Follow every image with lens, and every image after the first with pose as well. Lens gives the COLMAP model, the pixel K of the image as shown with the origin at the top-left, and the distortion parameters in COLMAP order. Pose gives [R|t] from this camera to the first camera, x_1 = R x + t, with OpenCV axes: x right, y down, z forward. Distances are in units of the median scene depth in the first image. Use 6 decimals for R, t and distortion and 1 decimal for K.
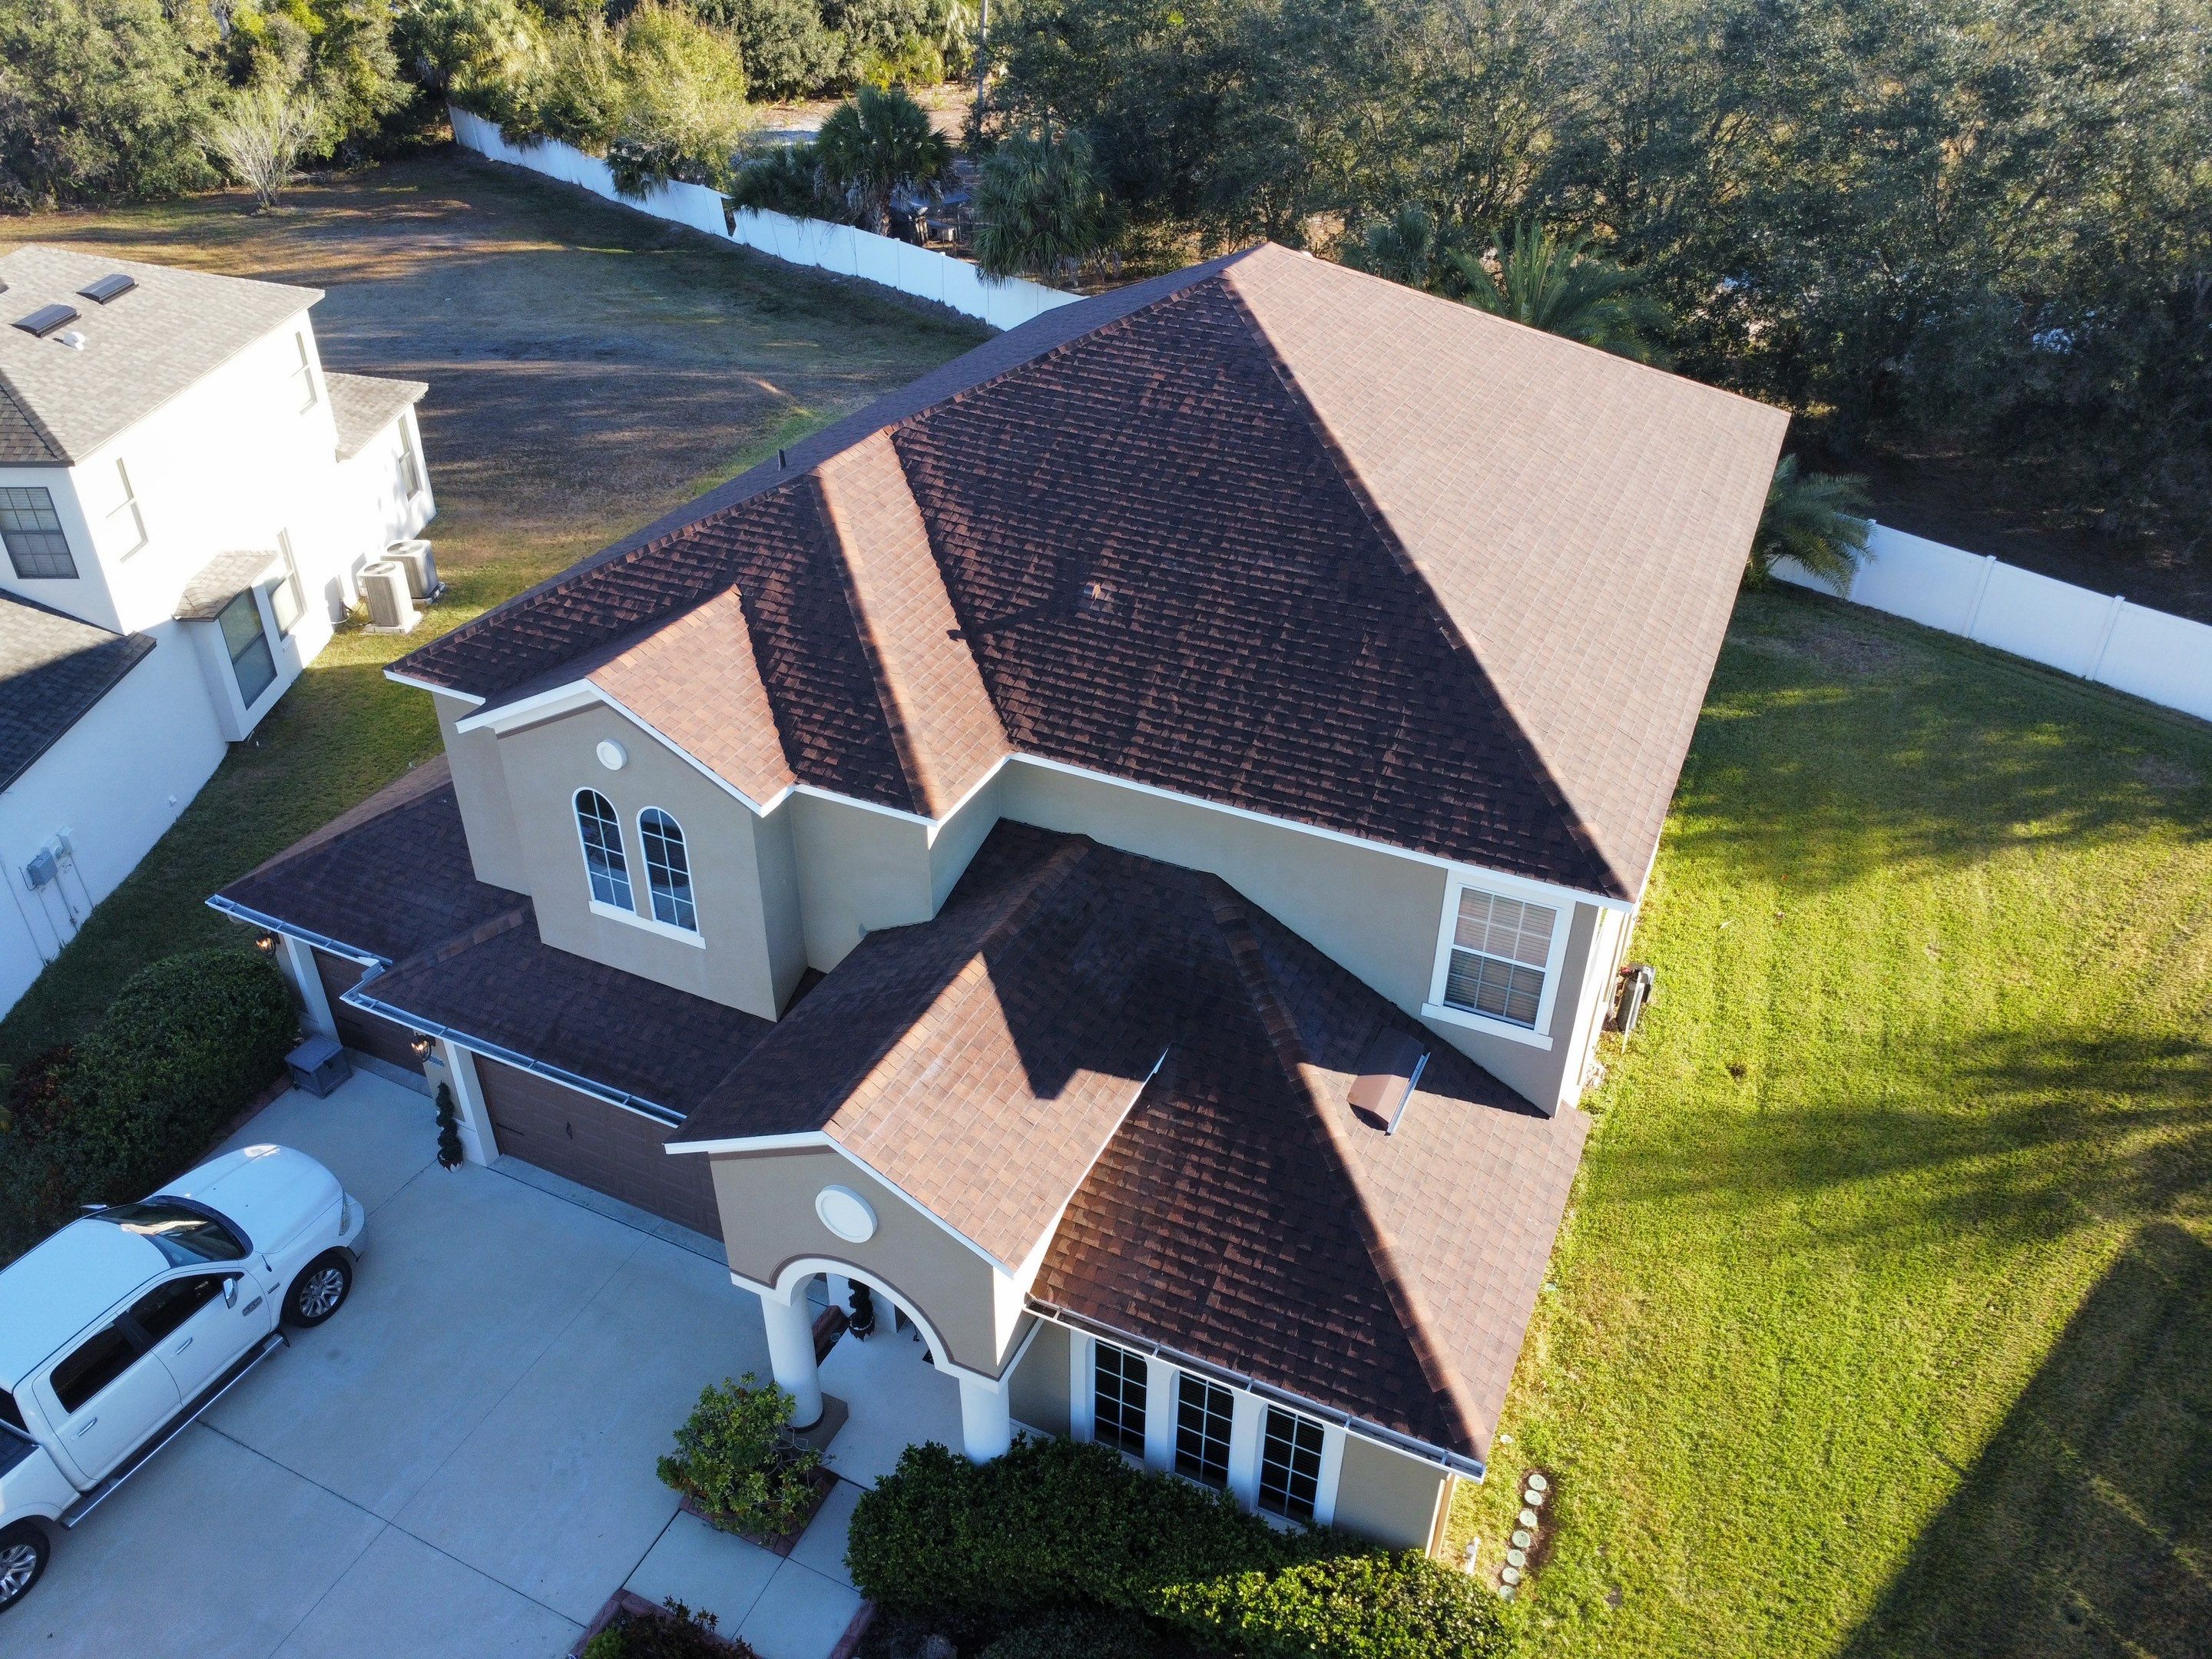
lens RADIAL K [[1599.4, 0, 1096.2], [0, 1599.4, 825.3], [0, 0, 1]] dist [-0.029391, -0.003180]
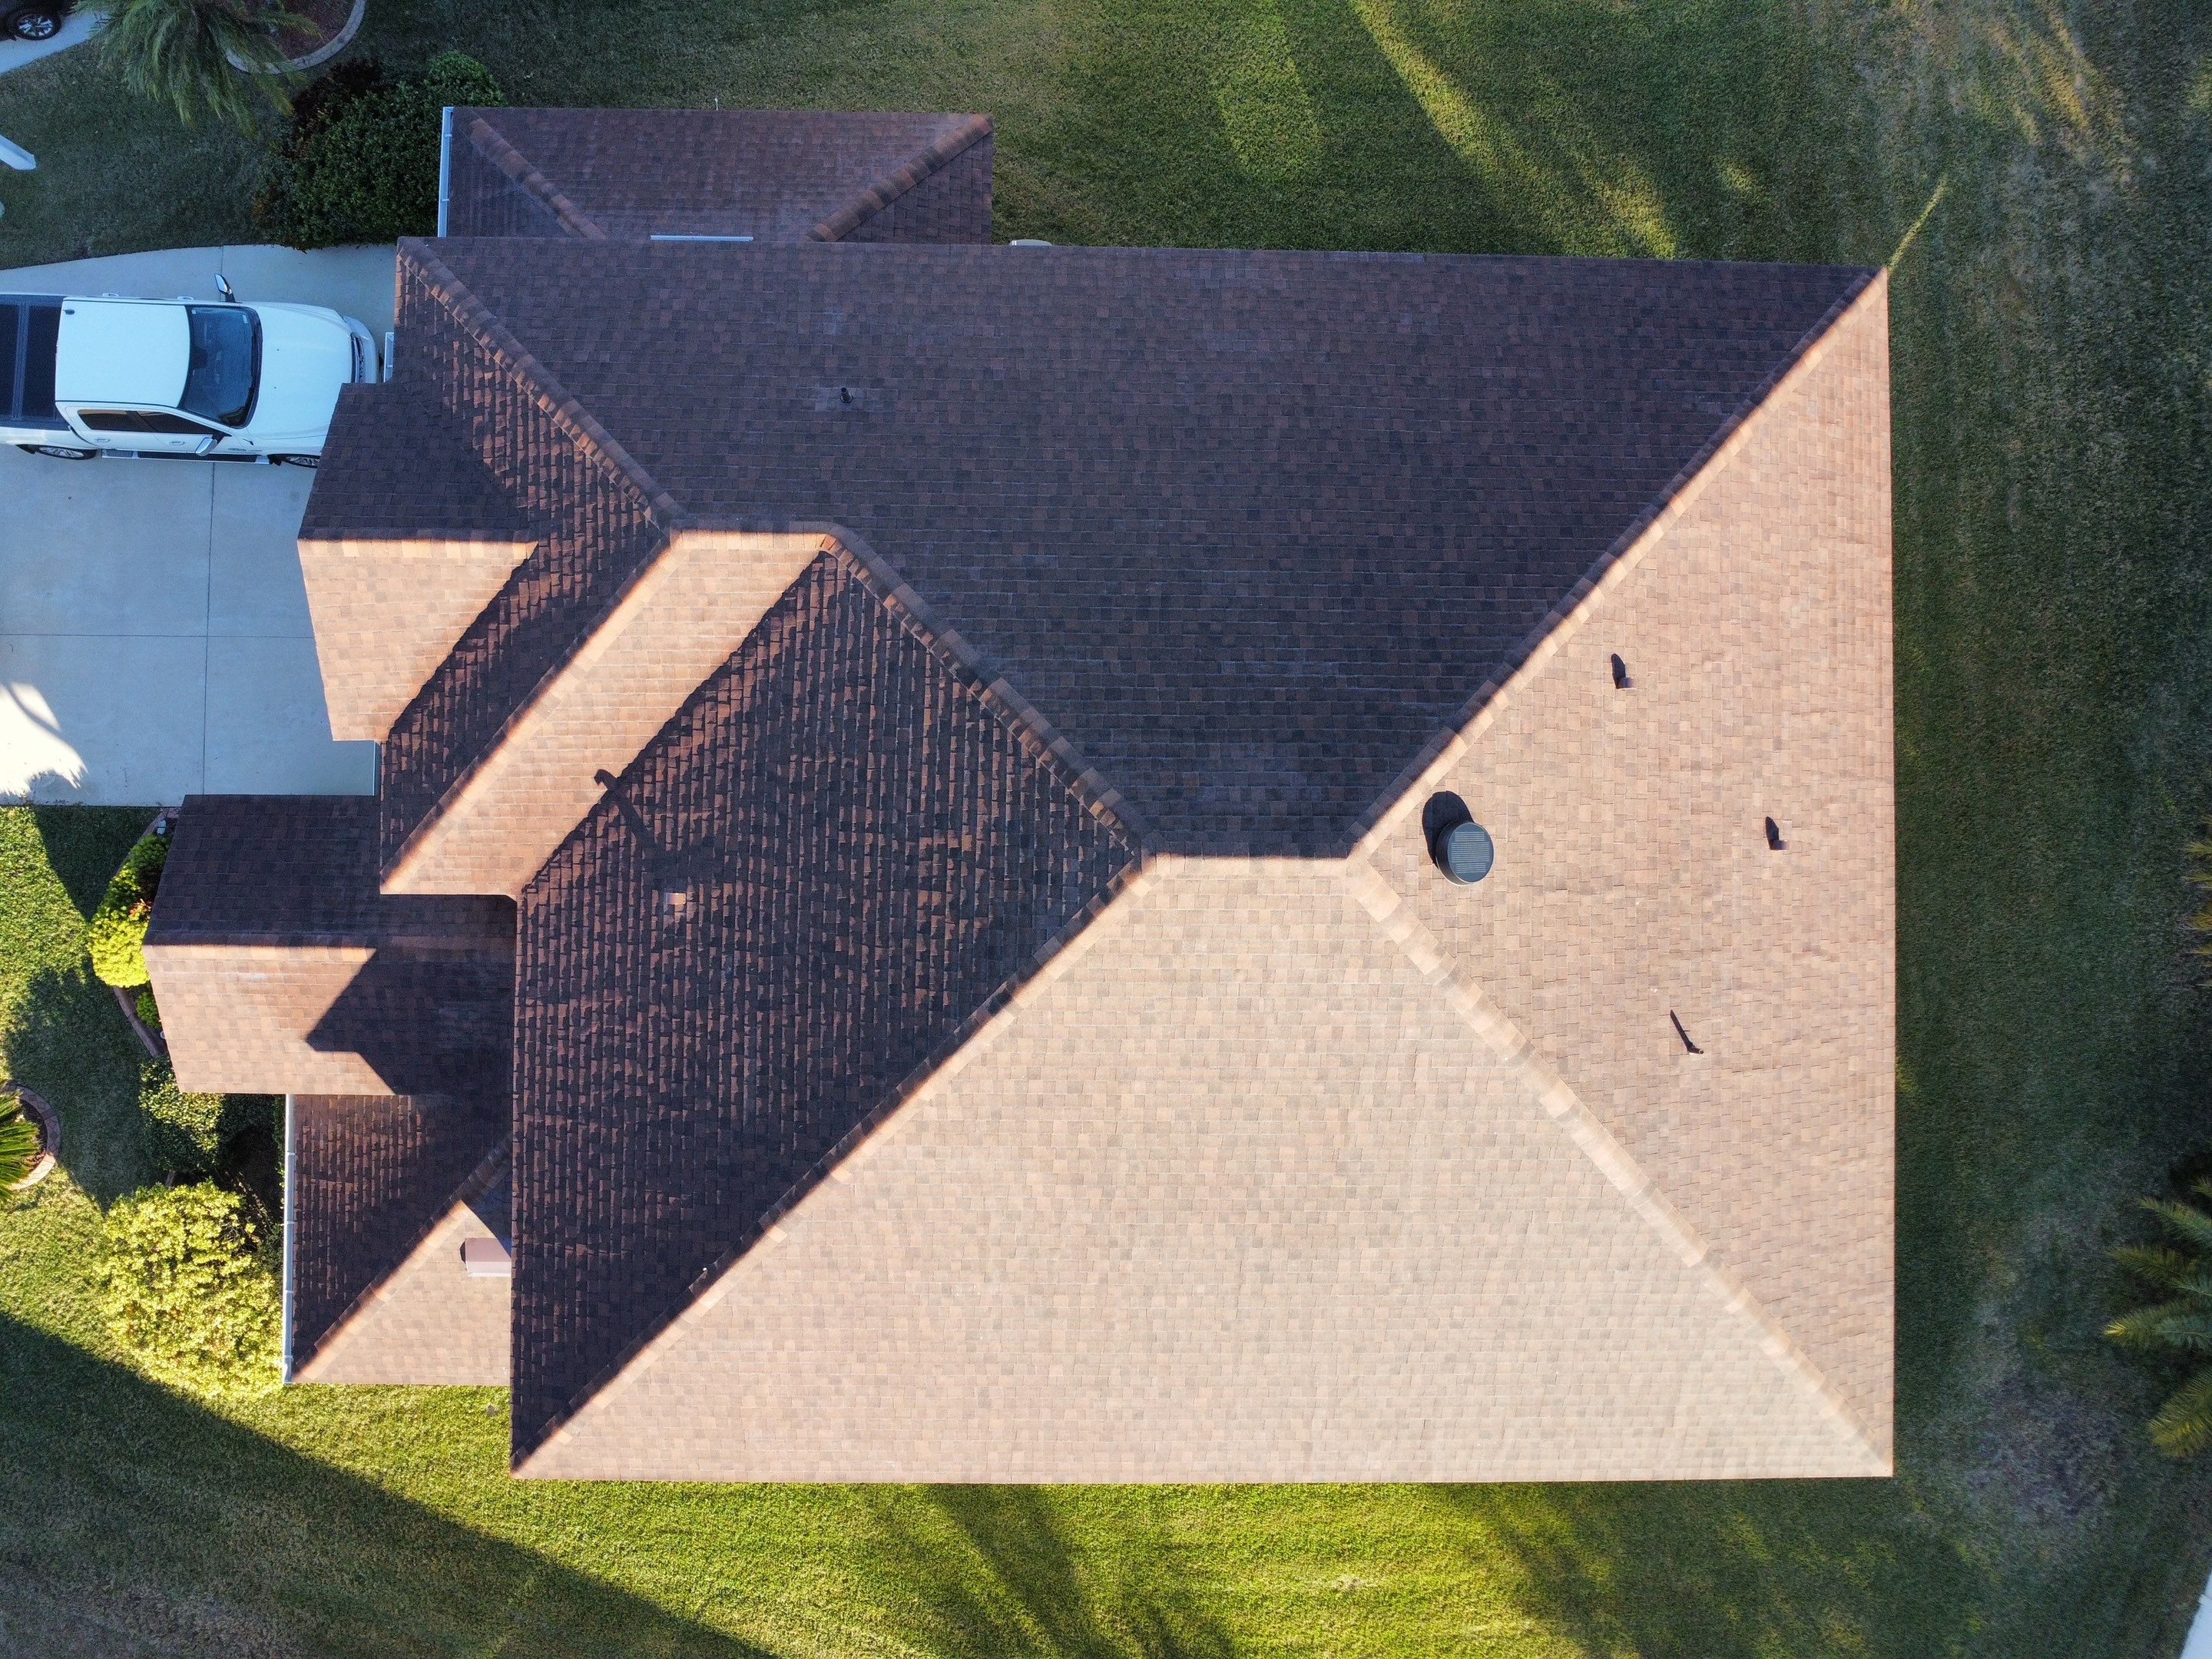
lens RADIAL K [[1599.4, 0, 1094.4], [0, 1599.4, 823.7], [0, 0, 1]] dist [-0.029391, -0.003180]
pose [[0.416984, 0.908619, -0.023161, 0.081017], [-0.511580, 0.255685, 0.820311, -1.035006], [0.751272, -0.330208, 0.571448, 0.651514]]
